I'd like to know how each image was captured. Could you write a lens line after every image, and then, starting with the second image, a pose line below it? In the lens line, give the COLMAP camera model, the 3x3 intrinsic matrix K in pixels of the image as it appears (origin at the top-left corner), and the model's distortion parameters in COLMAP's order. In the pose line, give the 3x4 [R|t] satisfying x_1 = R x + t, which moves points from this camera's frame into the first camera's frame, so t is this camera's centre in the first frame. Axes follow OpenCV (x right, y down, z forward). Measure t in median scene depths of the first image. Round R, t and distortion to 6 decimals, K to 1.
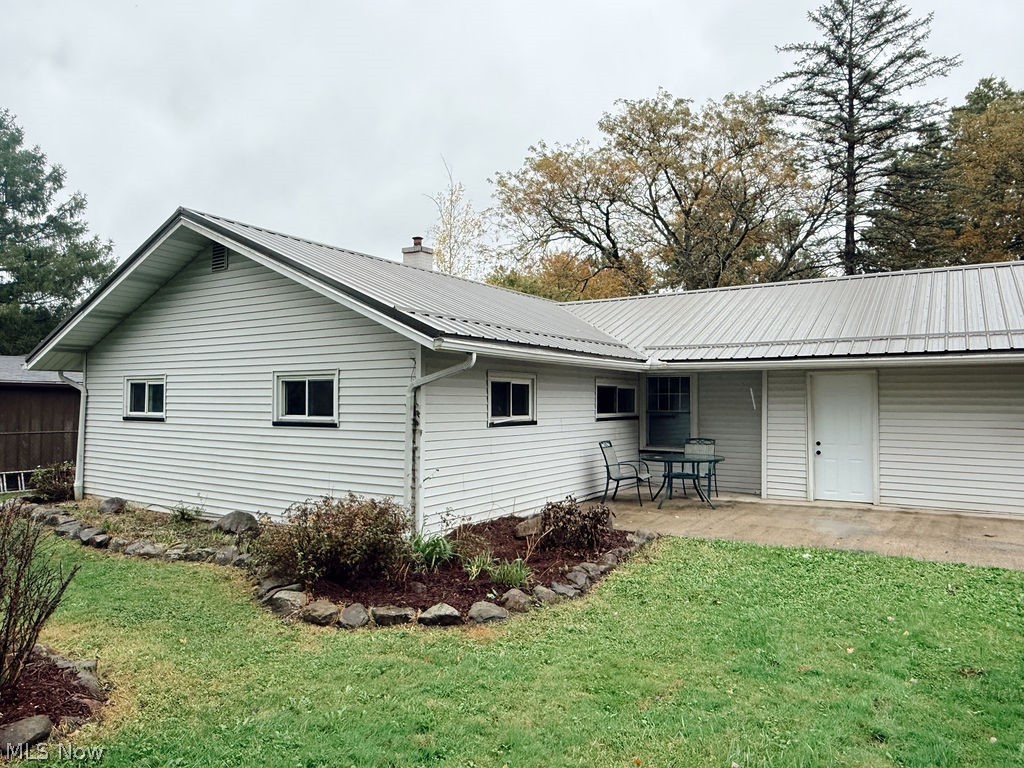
lens RADIAL K [[665.9, 0, 510.2], [0, 665.9, 385.2], [0, 0, 1]] dist [-0.002309, -0.001653]
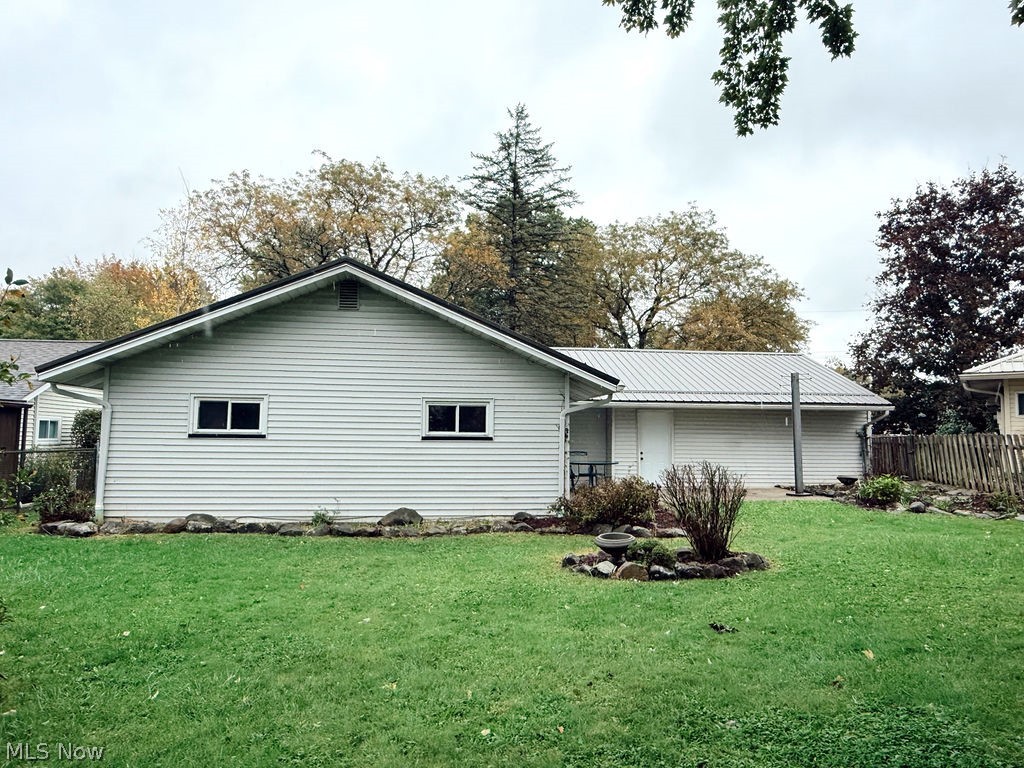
lens RADIAL K [[665.9, 0, 515.6], [0, 665.9, 384.6], [0, 0, 1]] dist [-0.002309, -0.001653]
pose [[0.772700, 0.054782, 0.632404, -0.898051], [-0.022552, 0.998009, -0.058897, 0.022837], [-0.634371, 0.031248, 0.772397, -0.099872]]
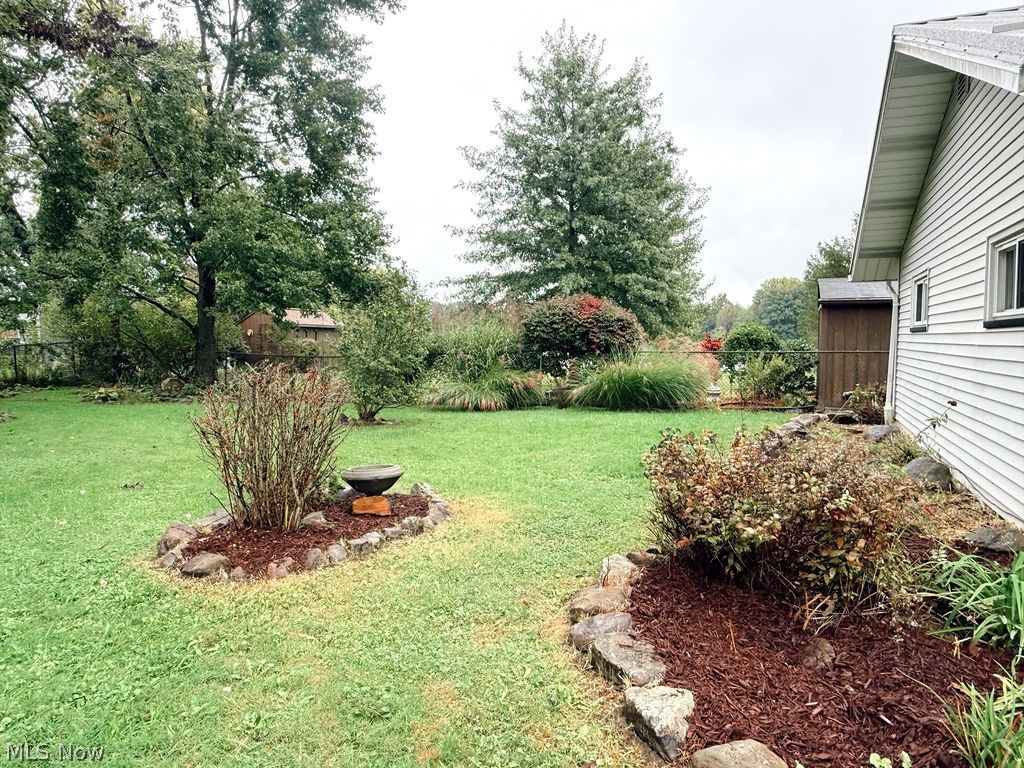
lens RADIAL K [[665.9, 0, 512.6], [0, 665.9, 382.6], [0, 0, 1]] dist [-0.002309, -0.001653]
pose [[0.172860, 0.054597, -0.983432, 0.144411], [0.038155, 0.997342, 0.062076, 0.047756], [0.984207, -0.048254, 0.170317, 0.407832]]
